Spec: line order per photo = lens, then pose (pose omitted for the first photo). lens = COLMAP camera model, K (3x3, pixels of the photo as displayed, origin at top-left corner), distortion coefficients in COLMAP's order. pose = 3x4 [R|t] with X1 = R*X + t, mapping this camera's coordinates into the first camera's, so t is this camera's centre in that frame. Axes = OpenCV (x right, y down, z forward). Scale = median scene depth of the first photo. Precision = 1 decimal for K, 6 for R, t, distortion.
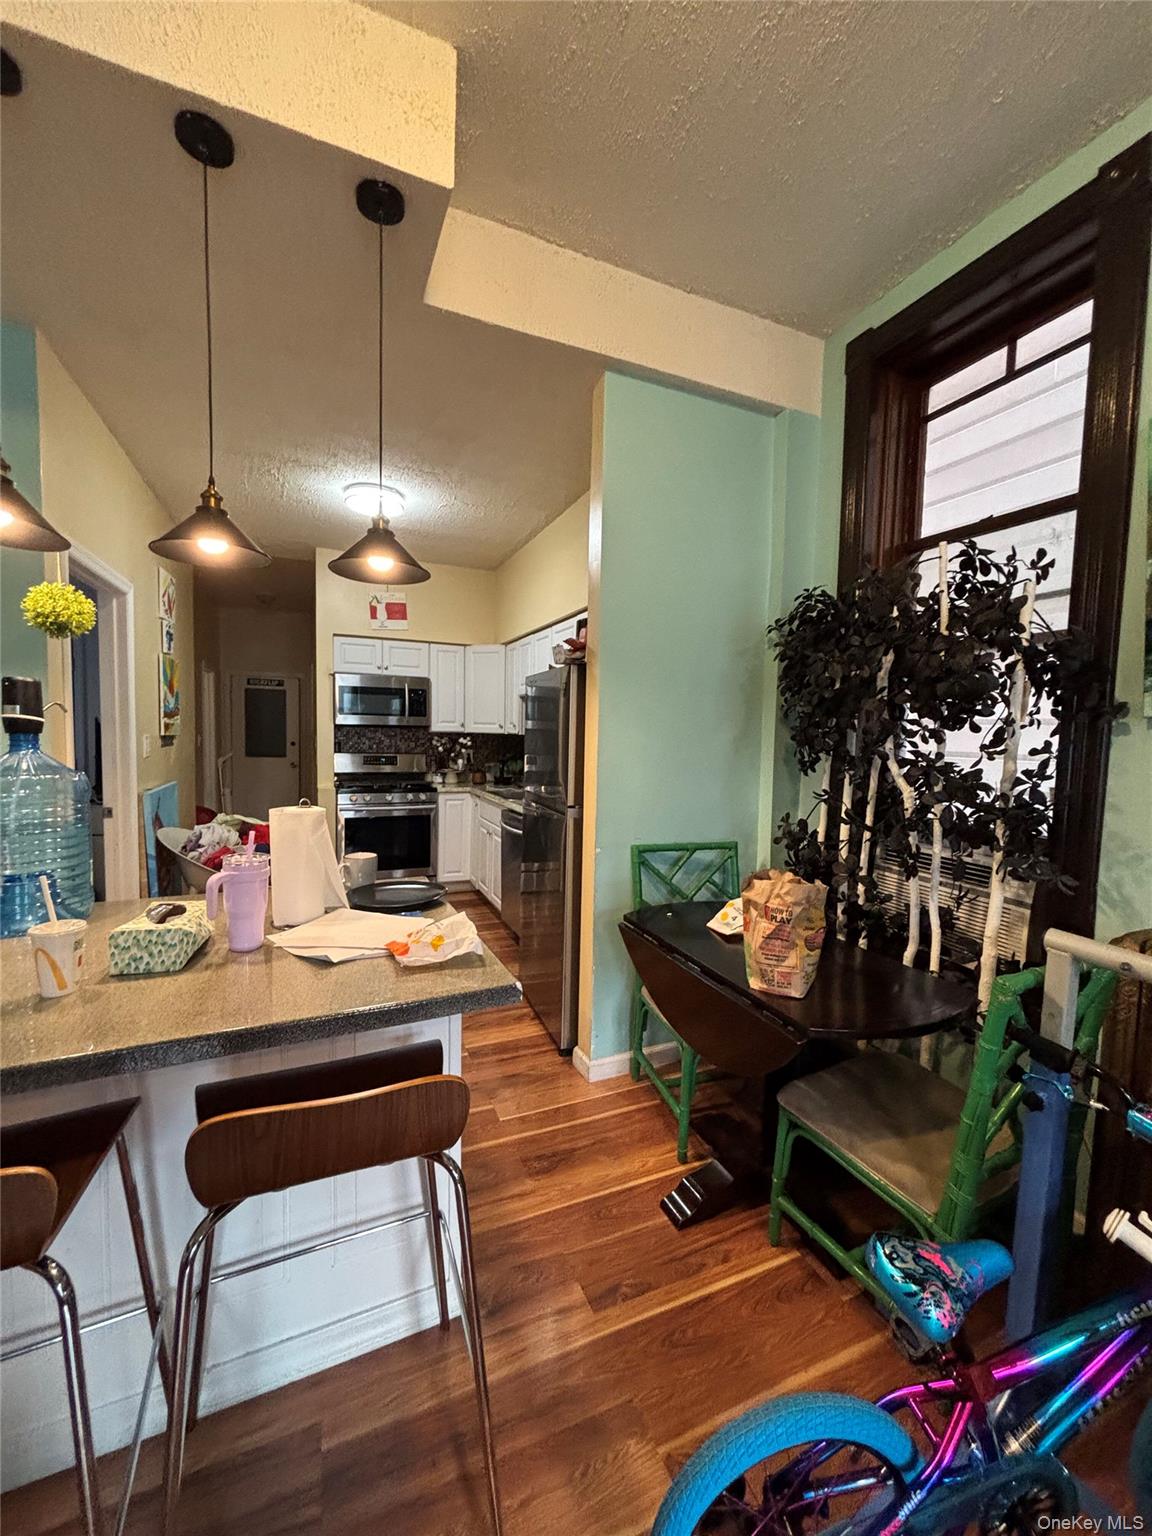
lens RADIAL K [[608.3, 0, 578.1], [0, 608.3, 768.7], [0, 0, 1]] dist [-0.004623, -0.000272]
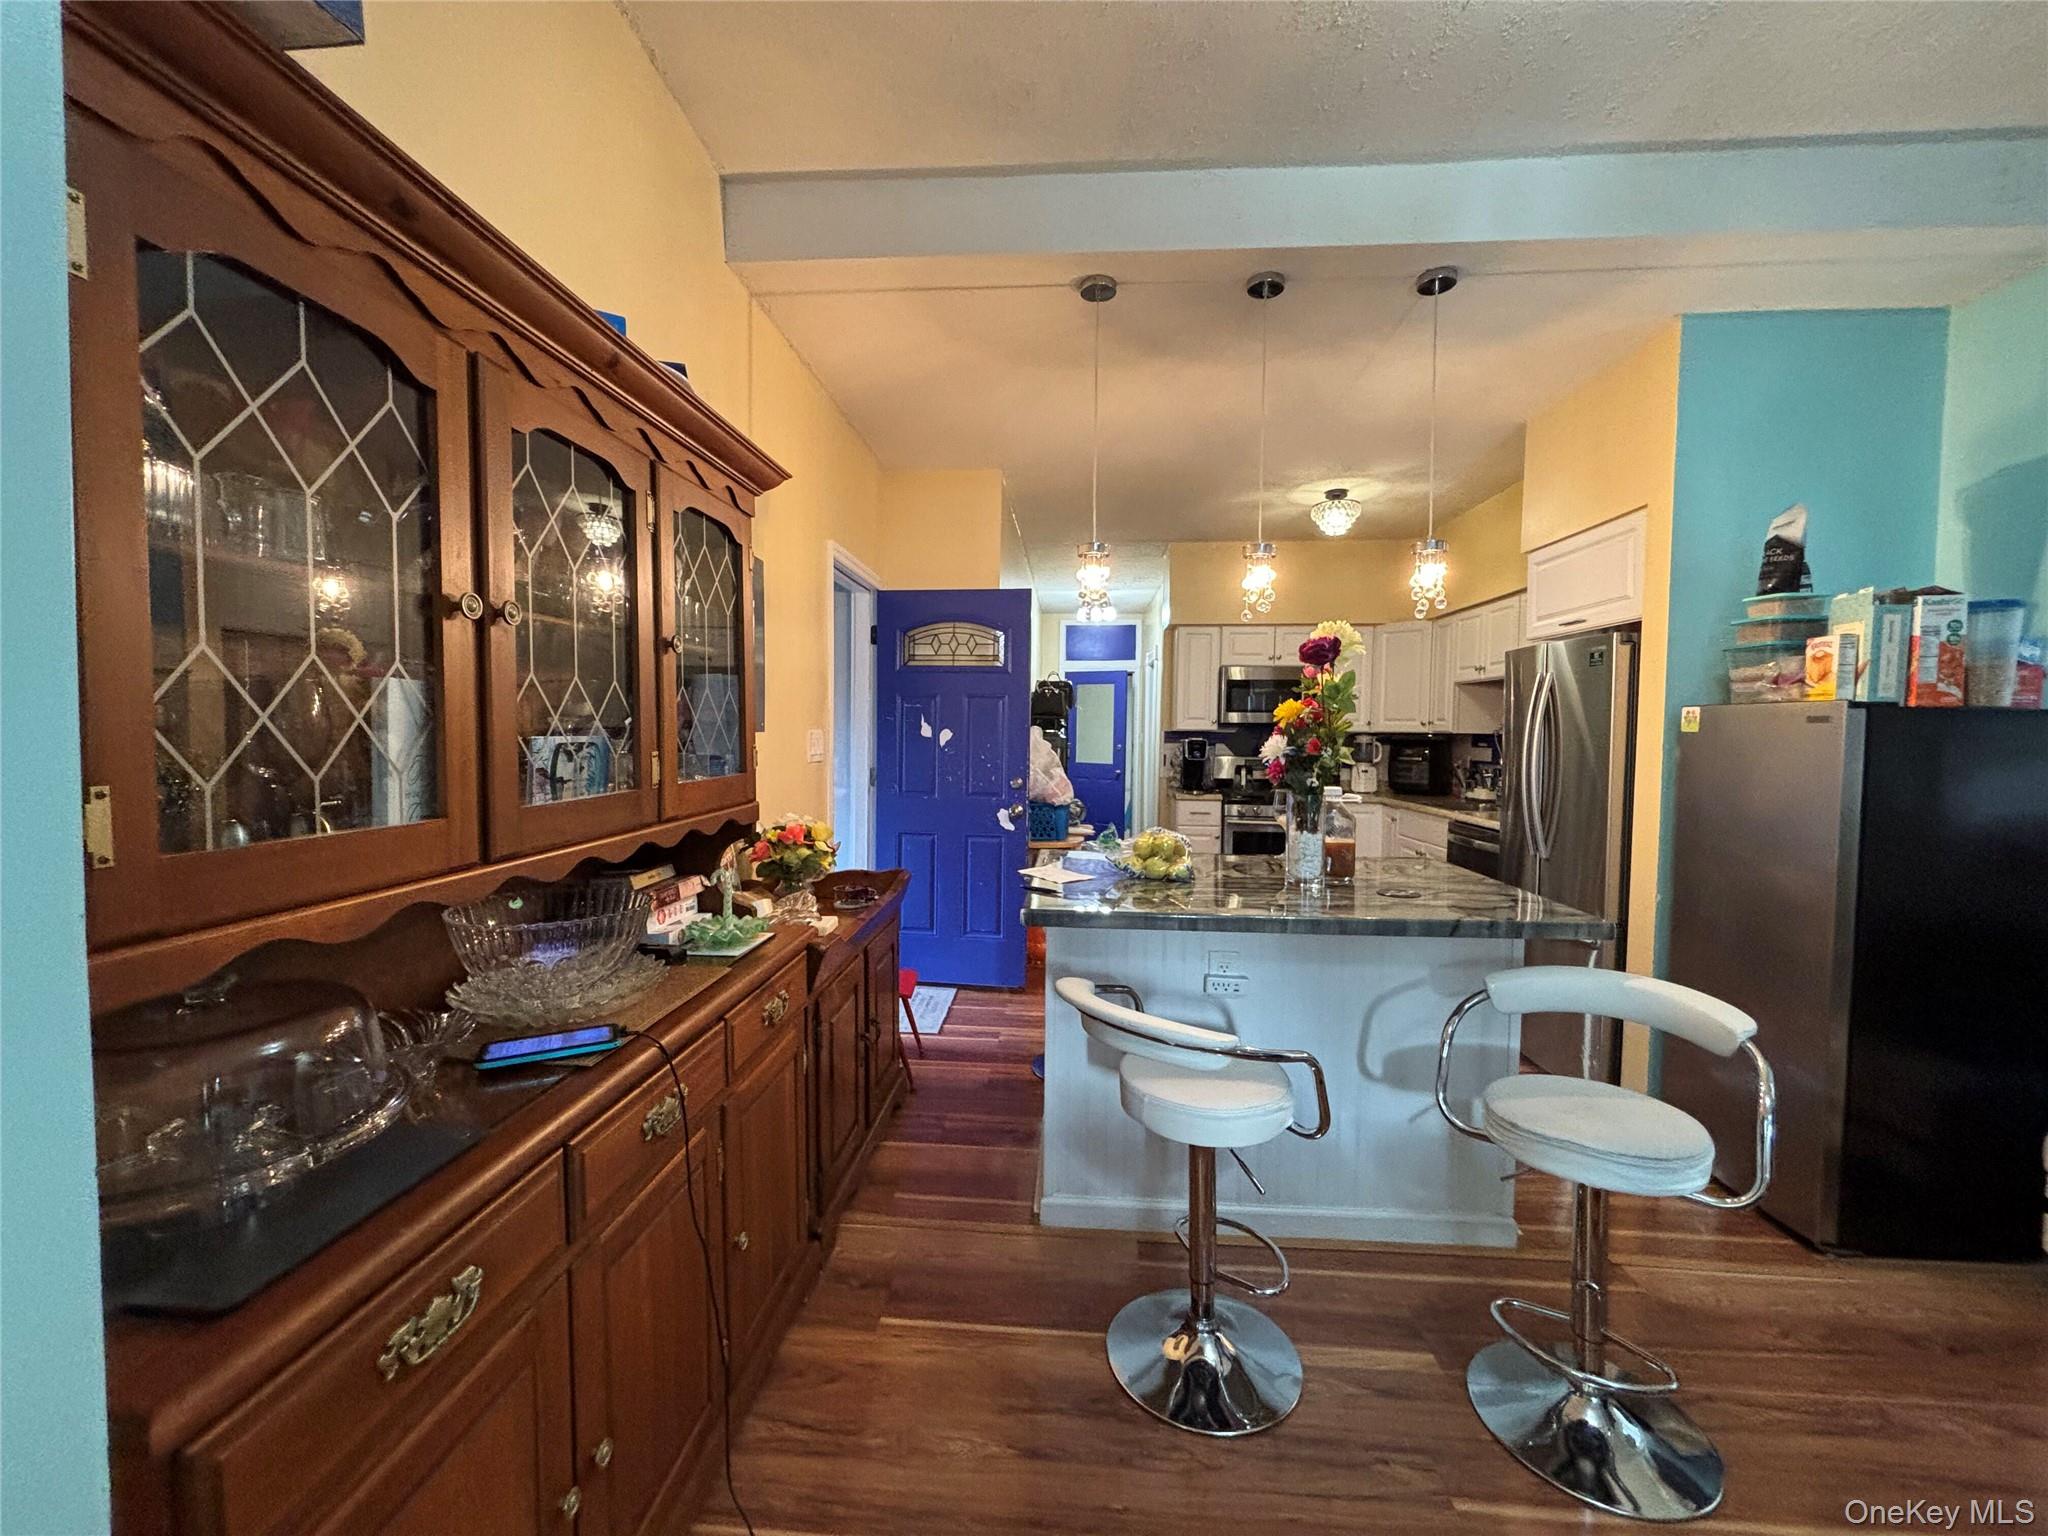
lens RADIAL K [[811.0, 0, 1024.0], [0, 811.0, 768.0], [0, 0, 1]] dist [-0.004623, -0.000272]
pose [[0.892024, 0.008232, -0.451912, -0.114758], [-0.021069, 0.999505, -0.023380, 0.024010], [0.451496, 0.030377, 0.891756, -0.172059]]
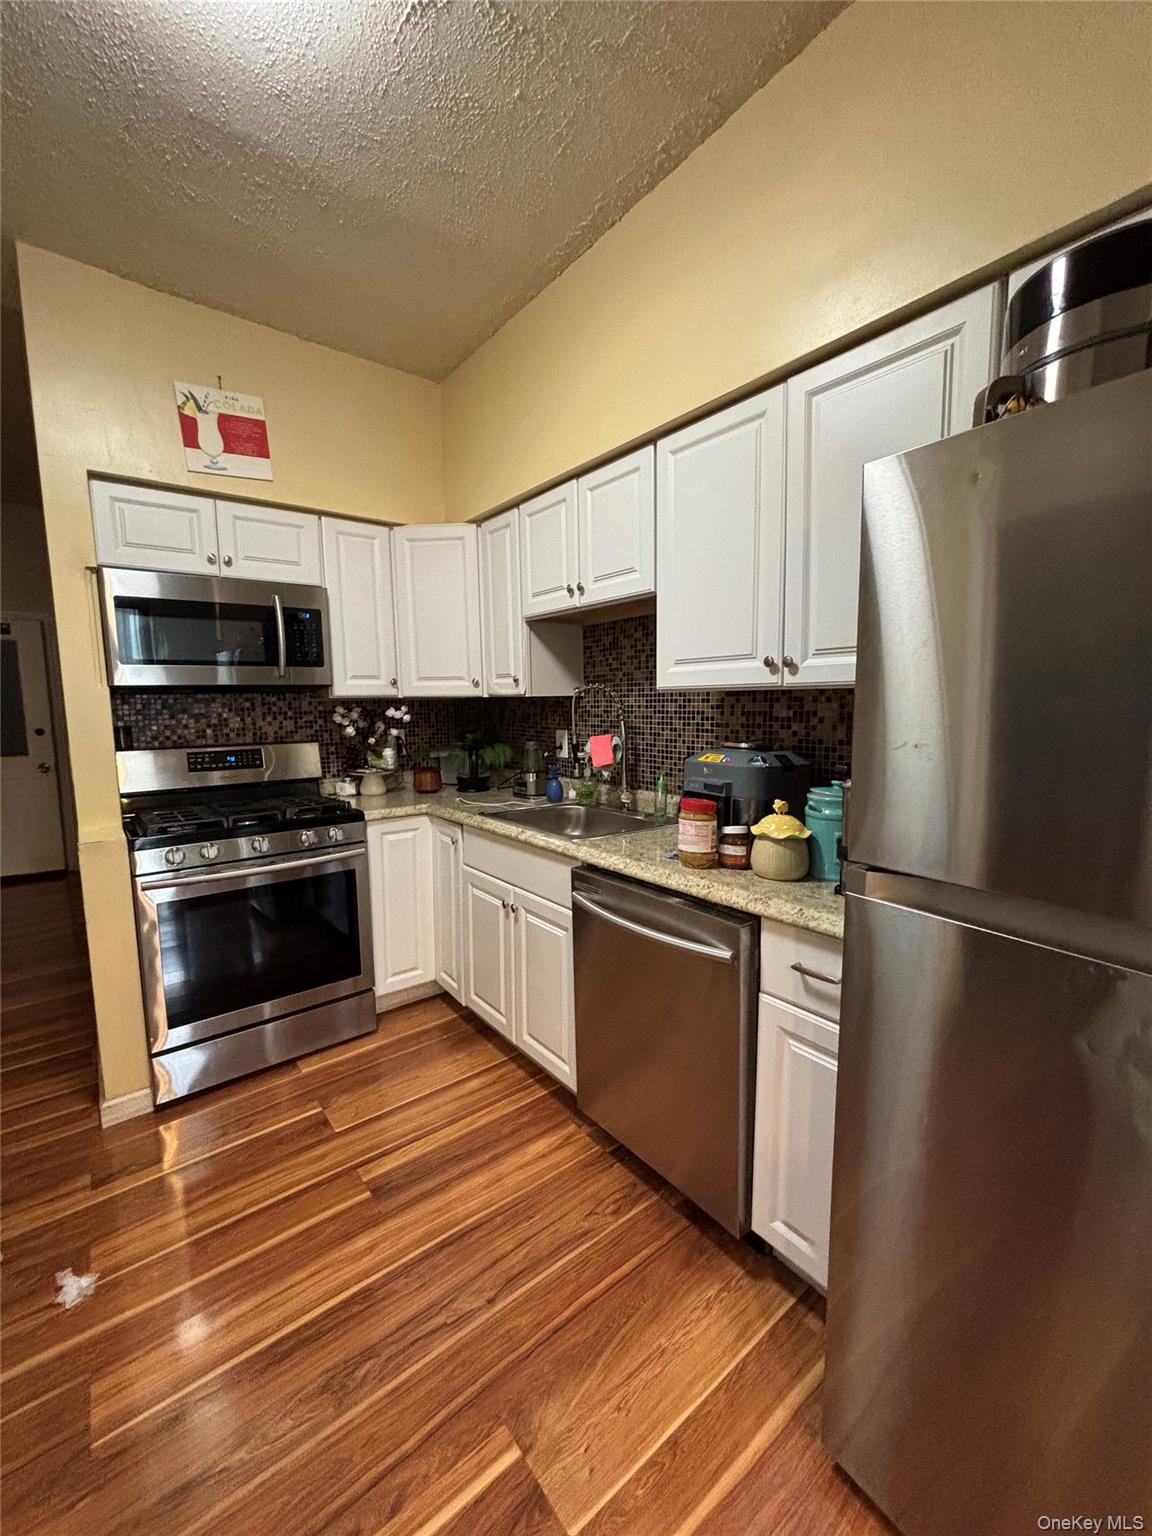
lens RADIAL K [[615.6, 0, 576.0], [0, 615.6, 768.0], [0, 0, 1]] dist [-0.015755, -0.000103]
pose [[0.966468, -0.061421, 0.249332, -0.179418], [0.049062, 0.997253, 0.055490, -0.021344], [-0.252055, -0.041397, 0.966827, 0.462029]]
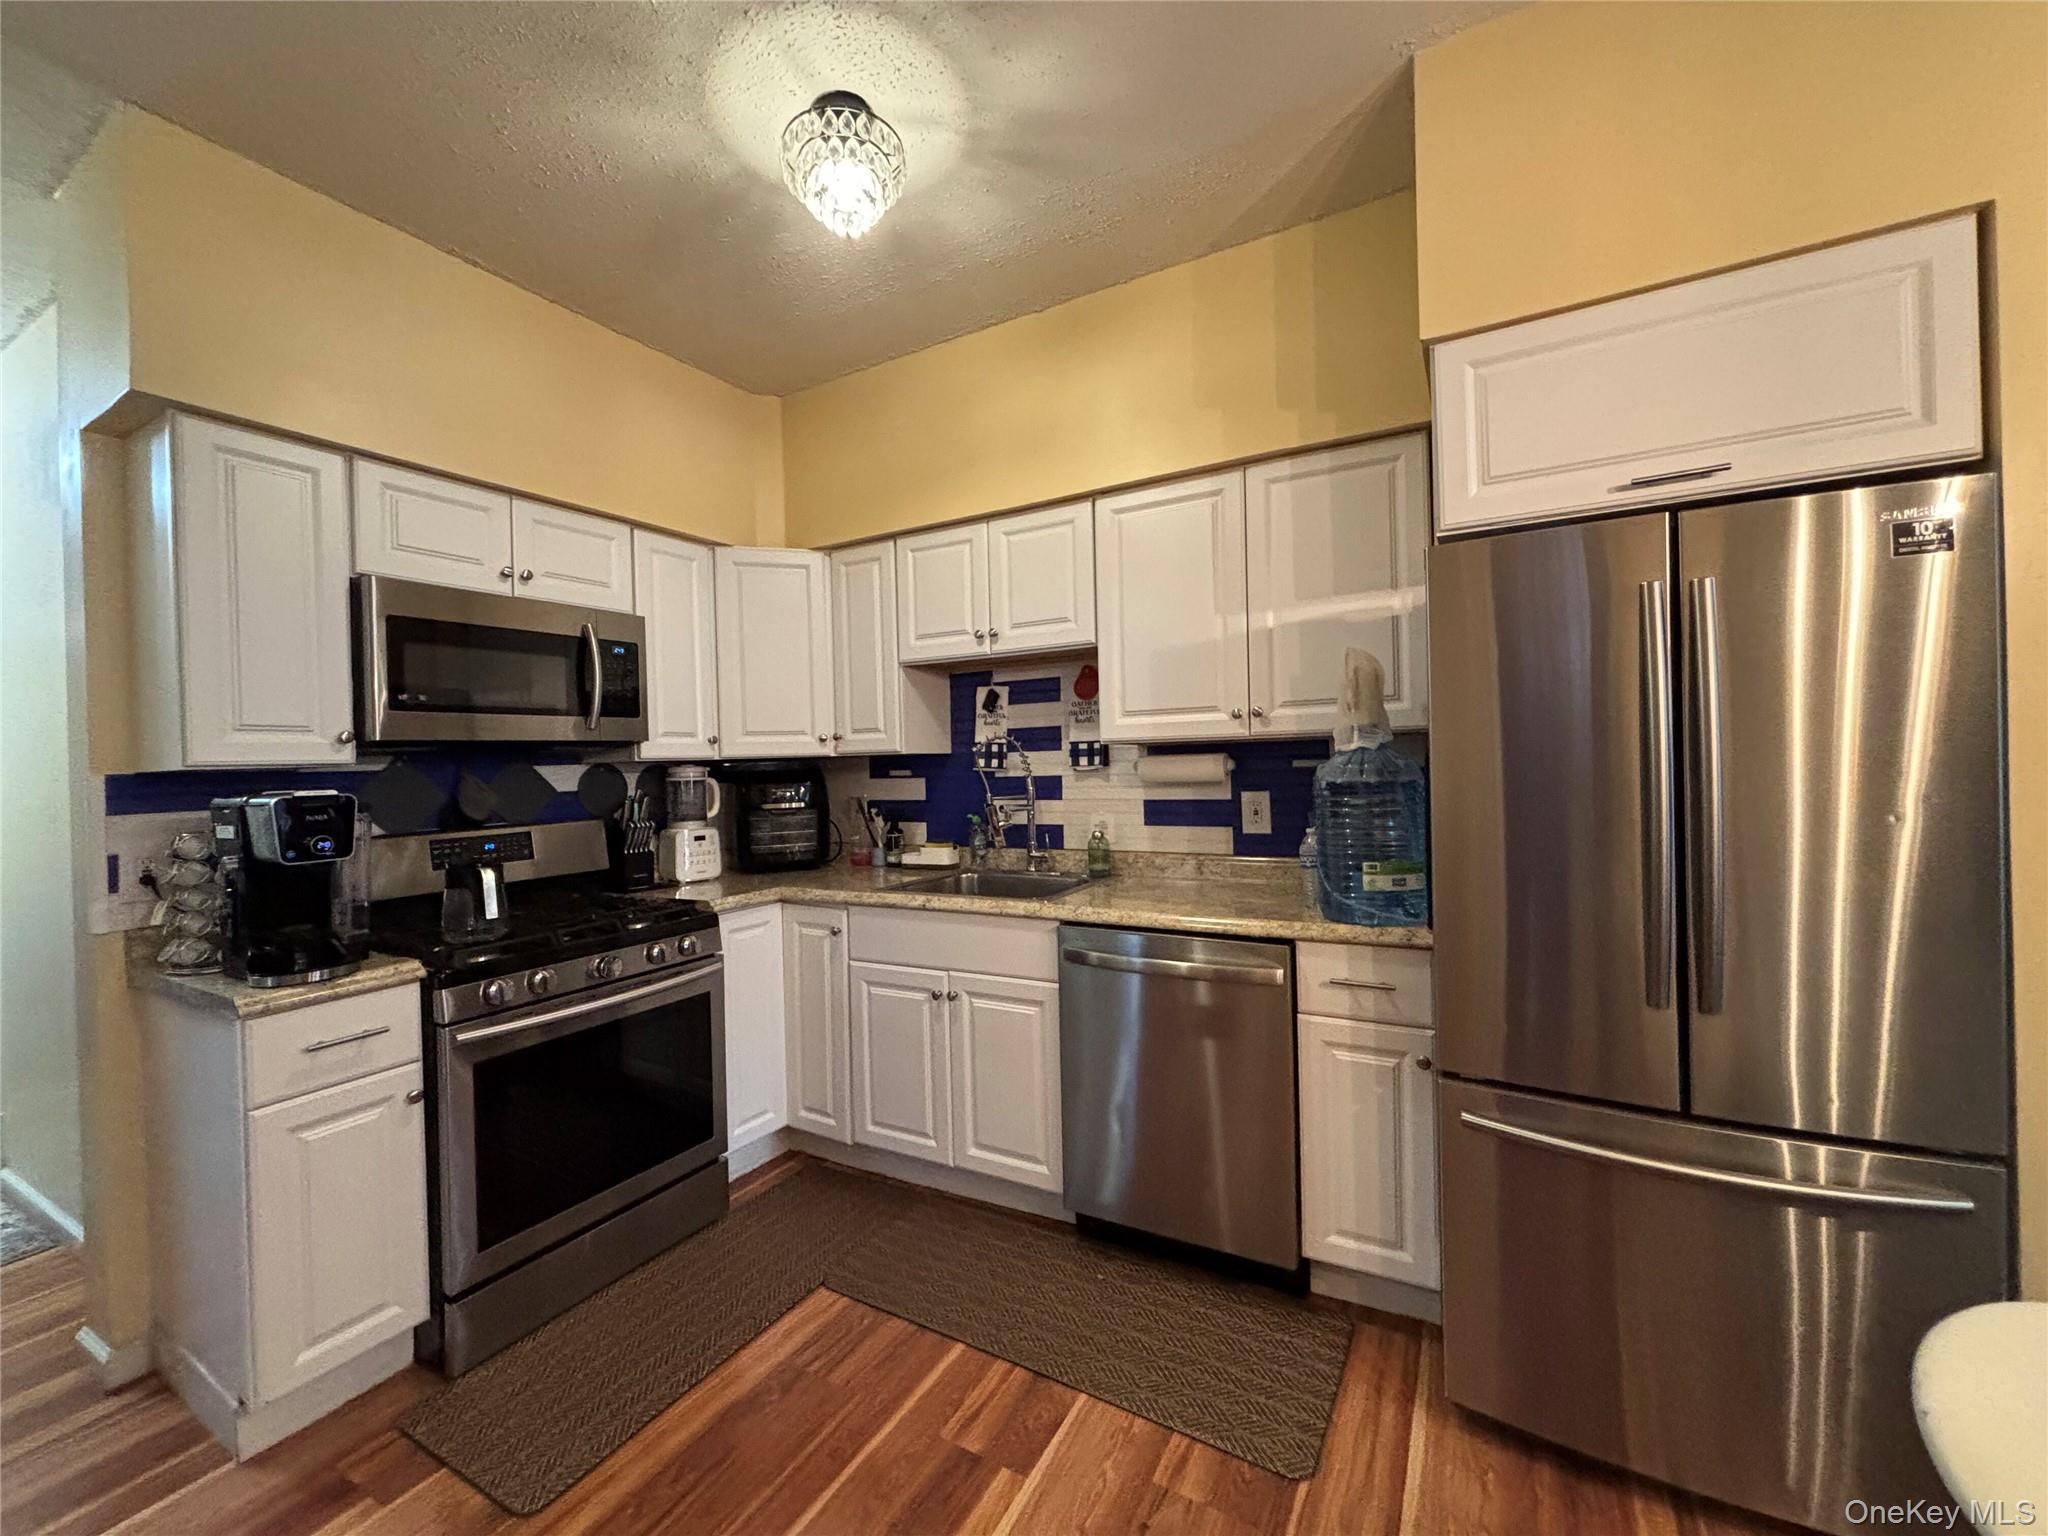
lens RADIAL K [[825.4, 0, 1024.3], [0, 825.4, 756.4], [0, 0, 1]] dist [0.000242, -0.000038]
pose [[0.797071, -0.043797, 0.602296, -0.363883], [0.086401, 0.995376, -0.041962, -0.020358], [-0.597673, 0.085485, 0.797169, 0.451802]]
